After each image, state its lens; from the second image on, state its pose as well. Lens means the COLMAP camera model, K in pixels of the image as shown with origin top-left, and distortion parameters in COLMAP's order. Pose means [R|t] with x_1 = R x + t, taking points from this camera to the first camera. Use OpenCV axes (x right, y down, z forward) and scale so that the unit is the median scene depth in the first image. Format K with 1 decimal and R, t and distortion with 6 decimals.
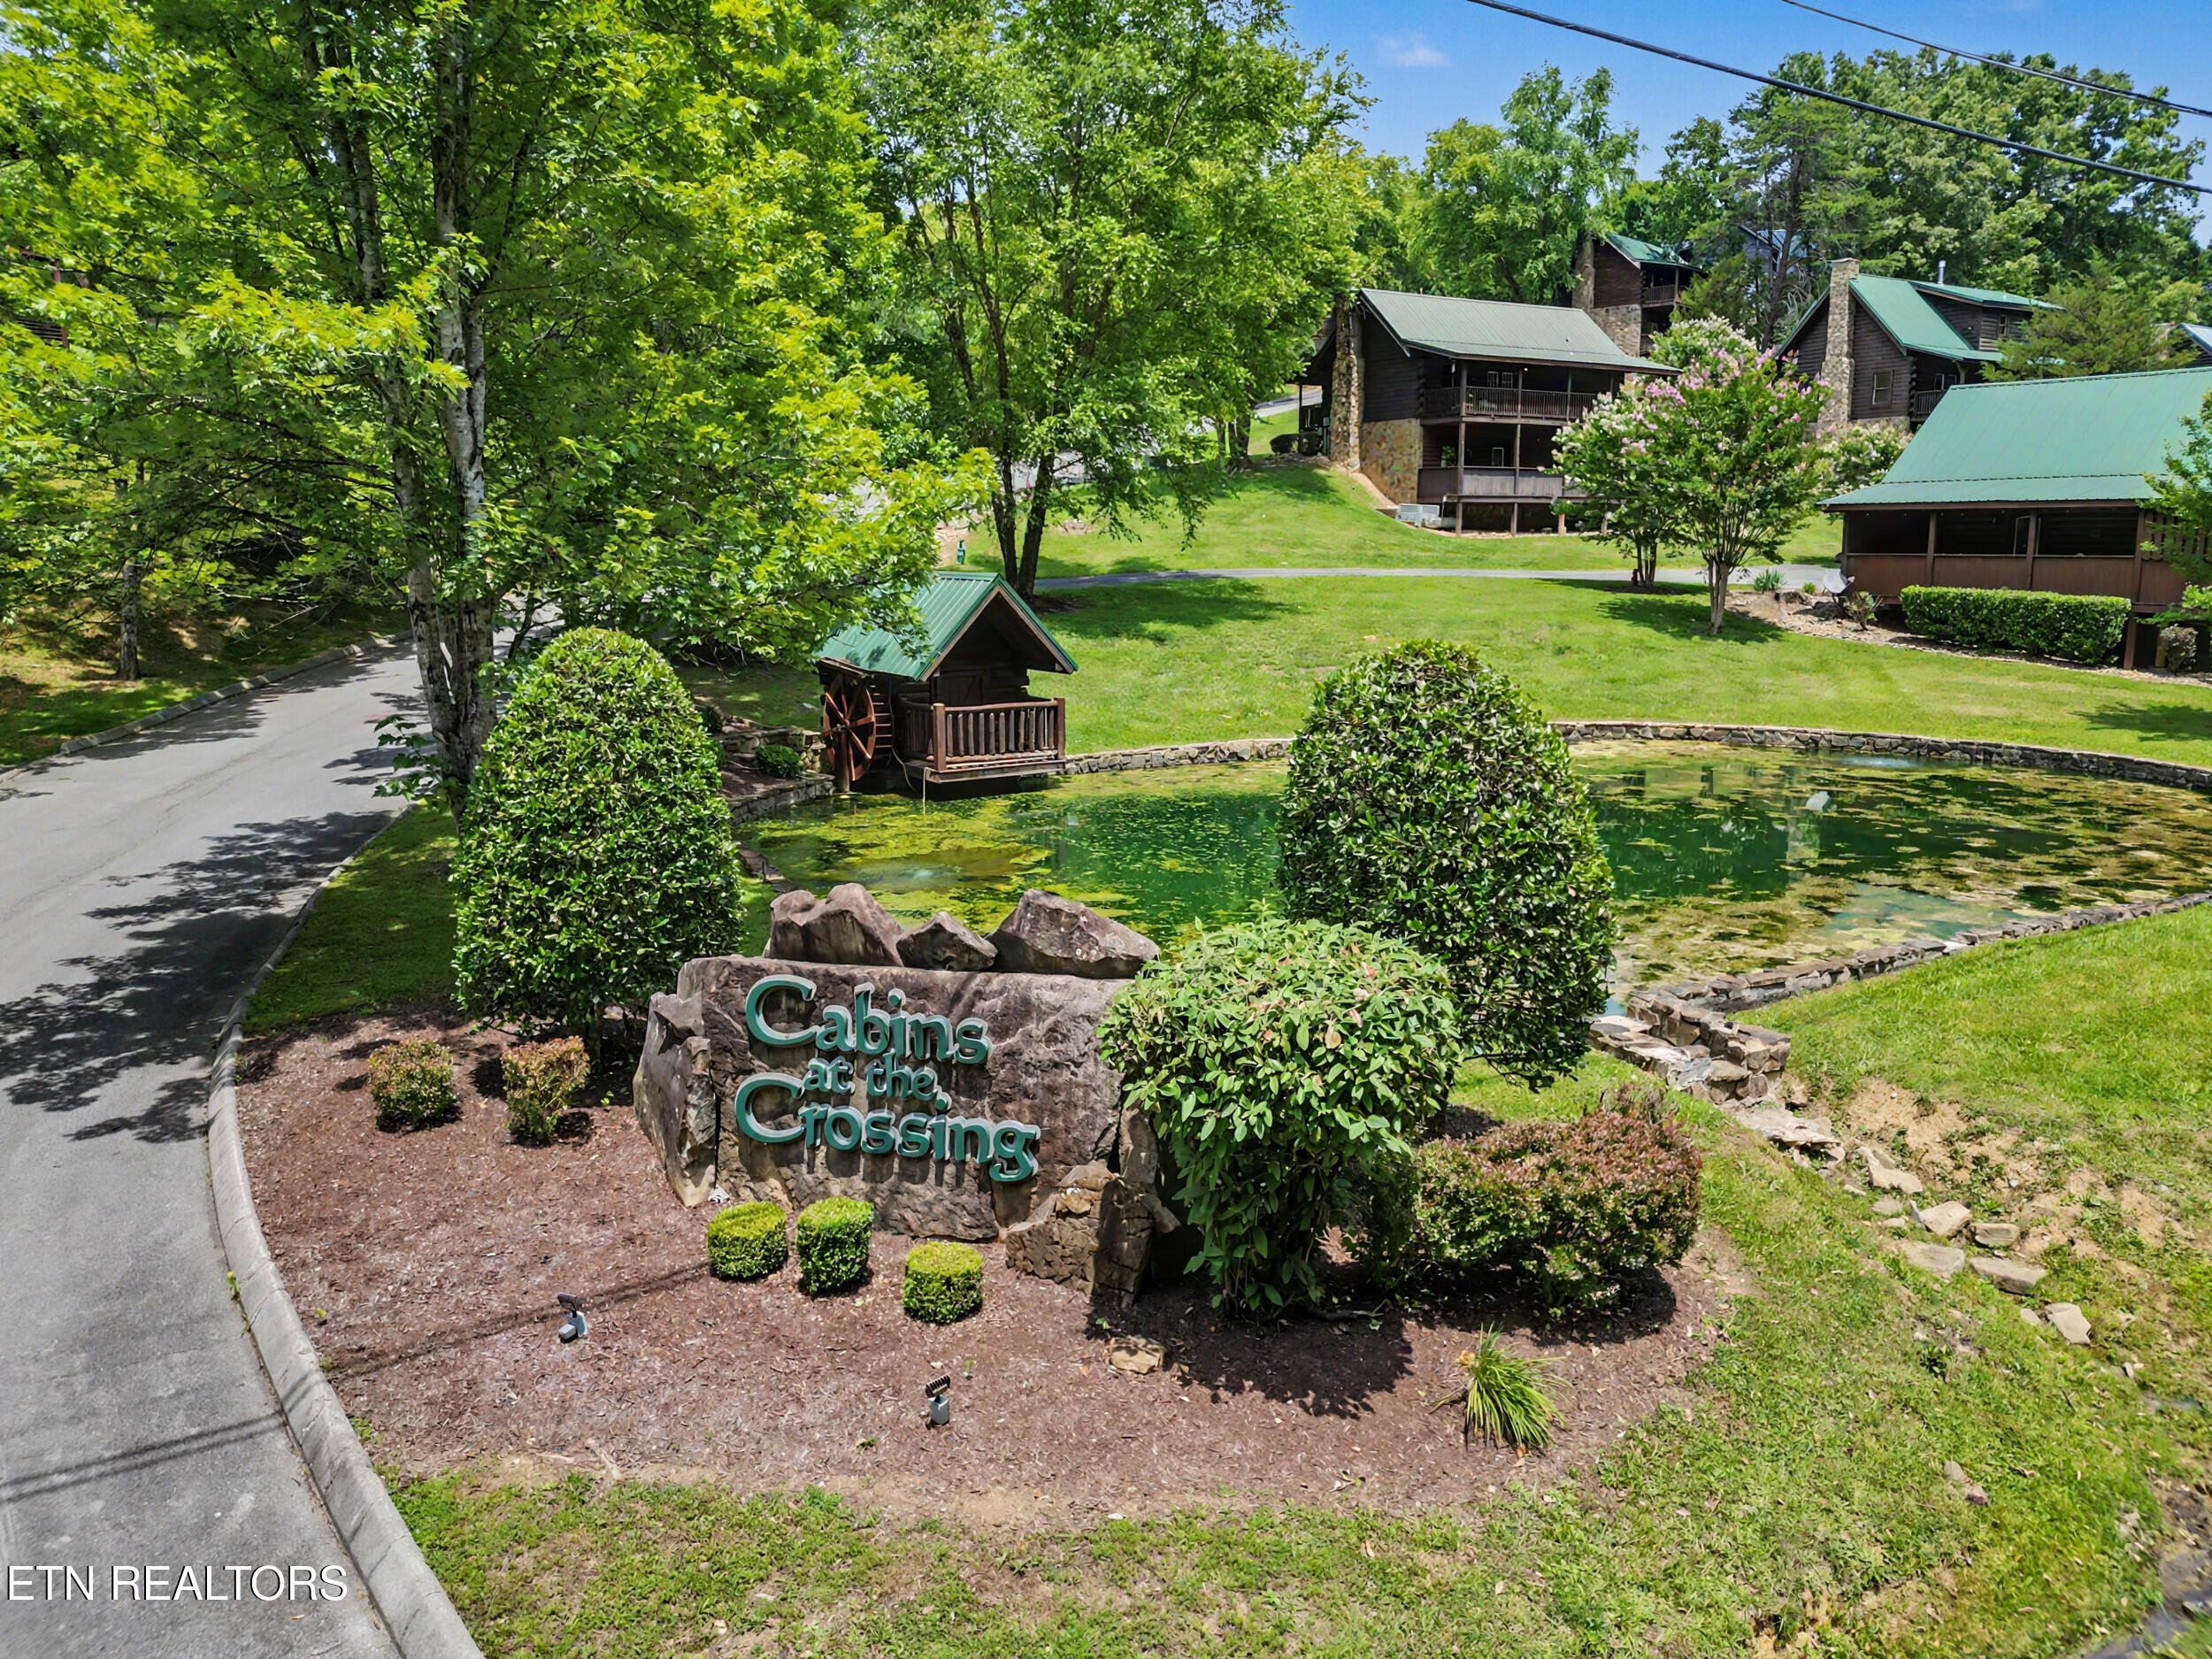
lens RADIAL K [[1594.3, 0, 1106.0], [0, 1594.3, 829.5], [0, 0, 1]] dist [-0.002888, -0.019525]
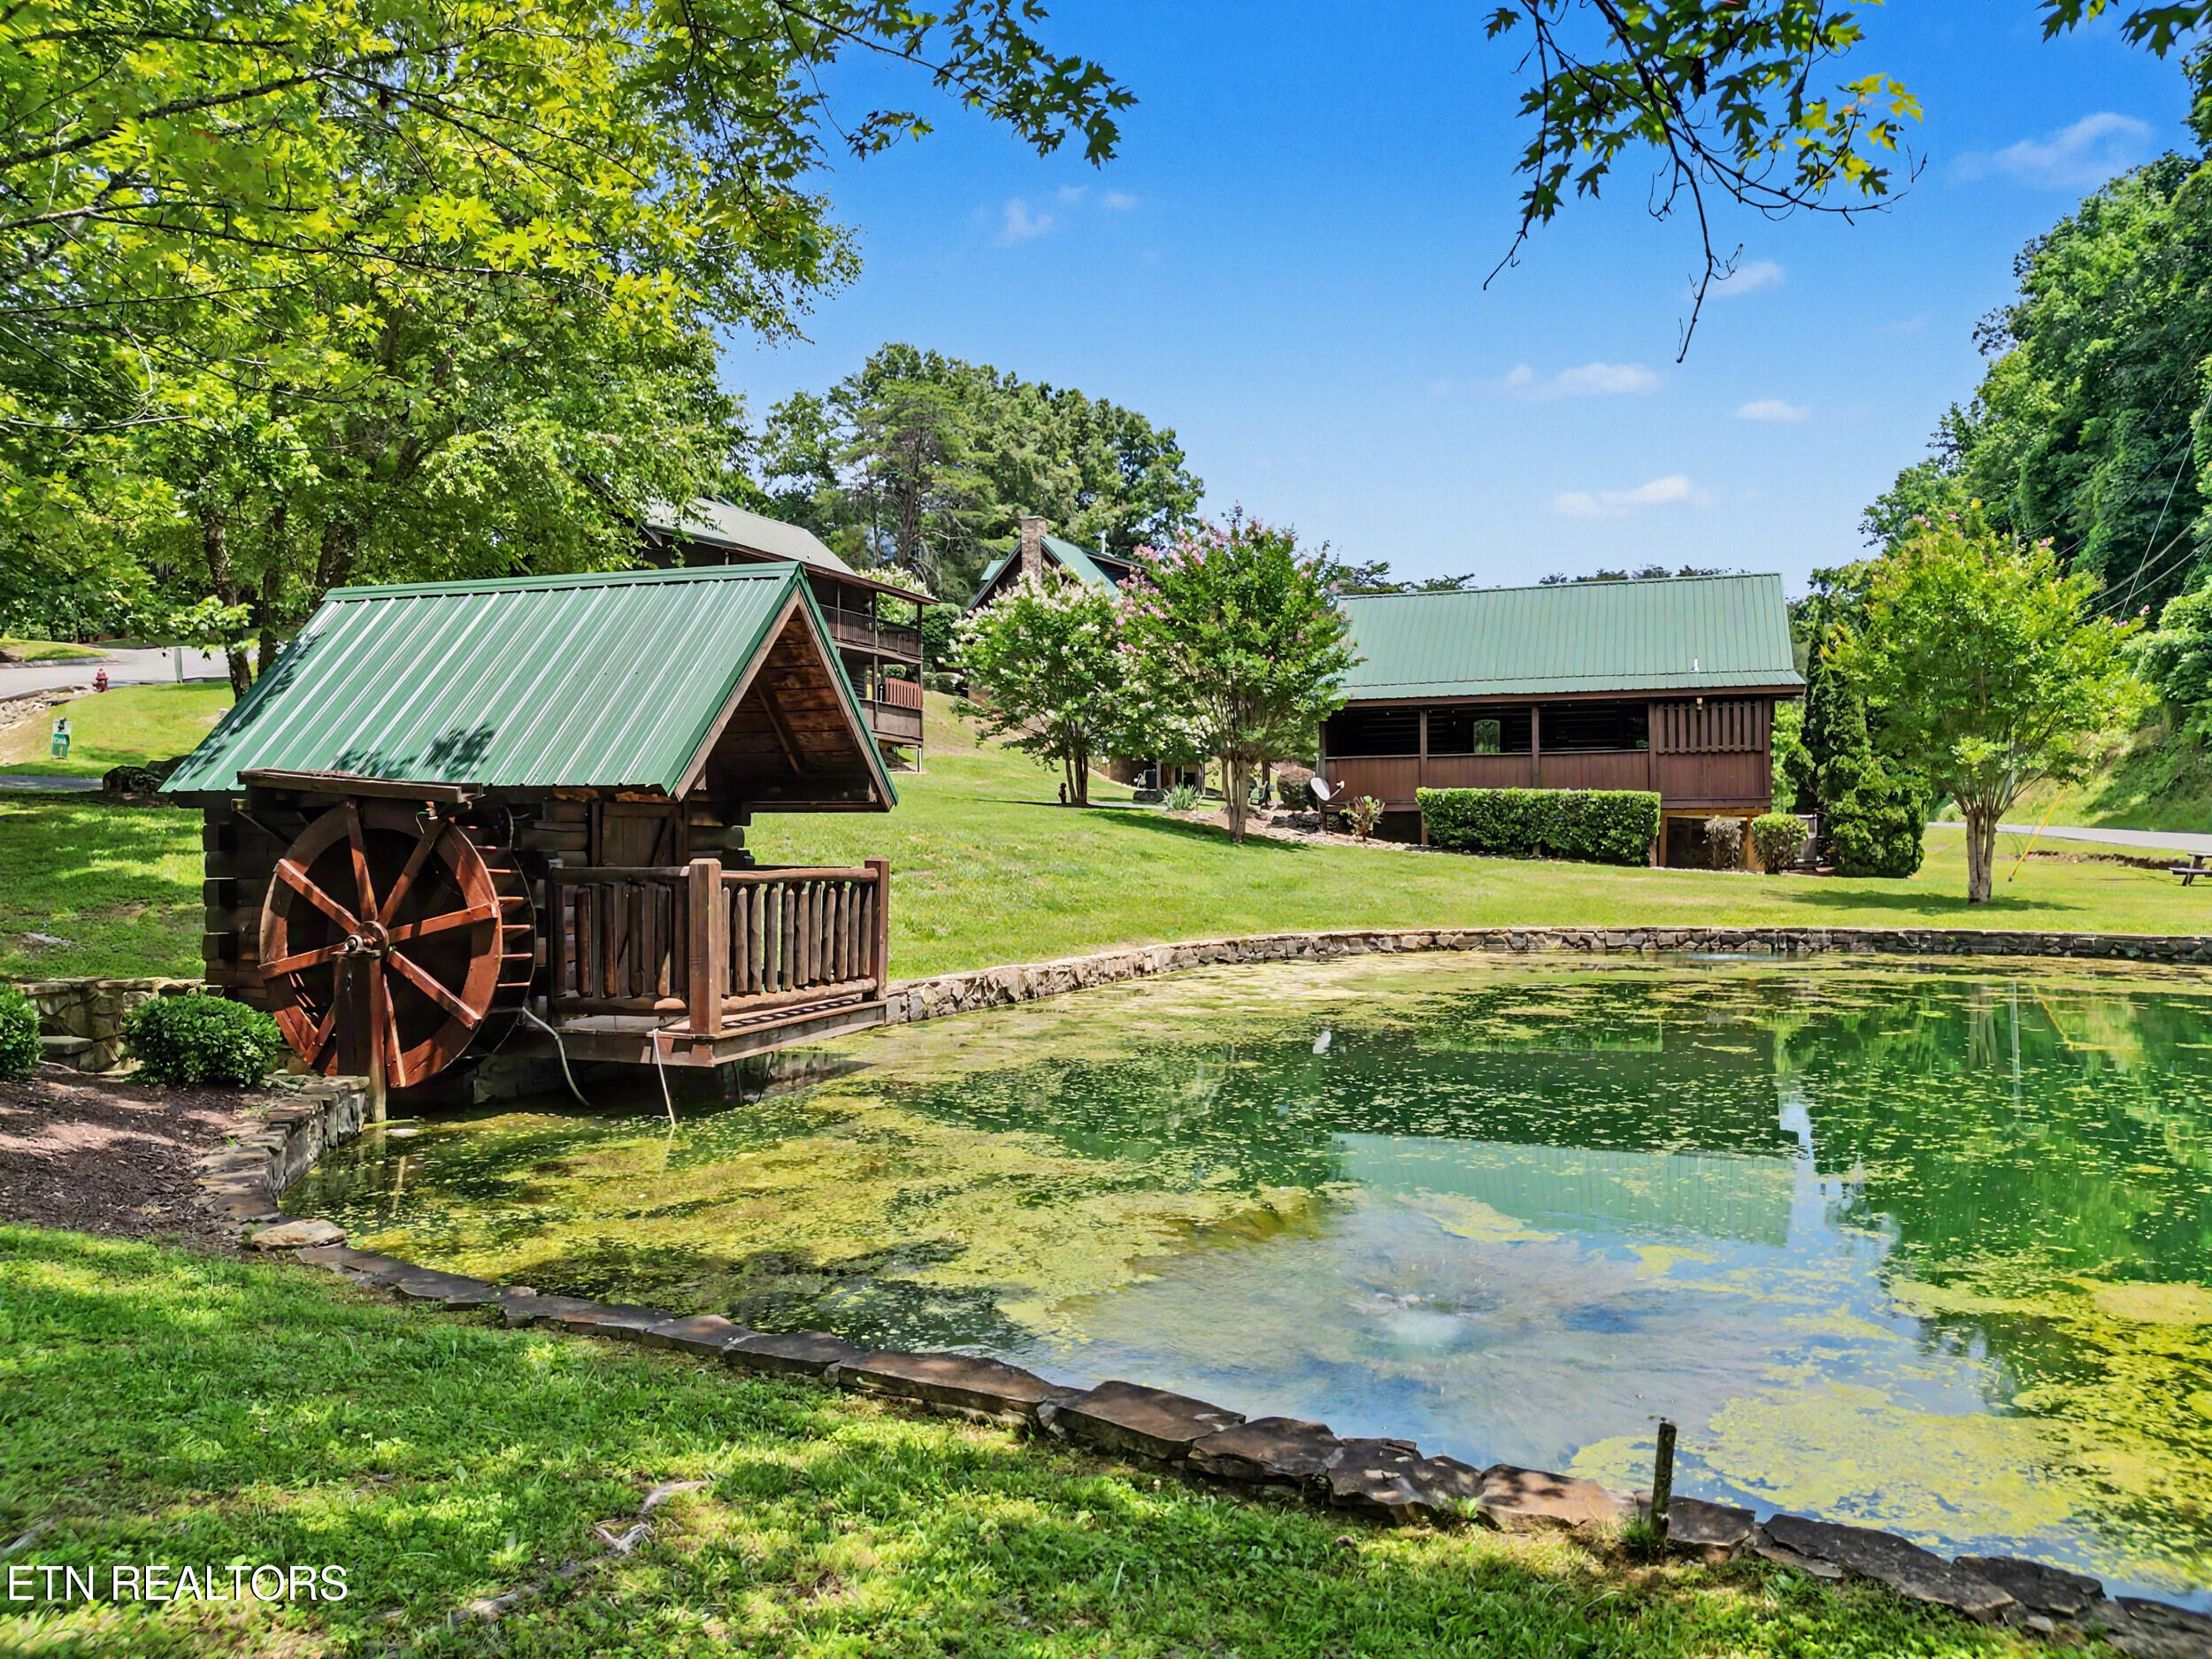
lens RADIAL K [[1594.3, 0, 1106.0], [0, 1594.3, 829.5], [0, 0, 1]] dist [-0.002888, -0.019525]
pose [[0.804934, 0.009157, 0.593294, -0.175373], [0.103751, 0.982306, -0.155921, -0.010338], [-0.584224, 0.187061, 0.789741, 0.433567]]
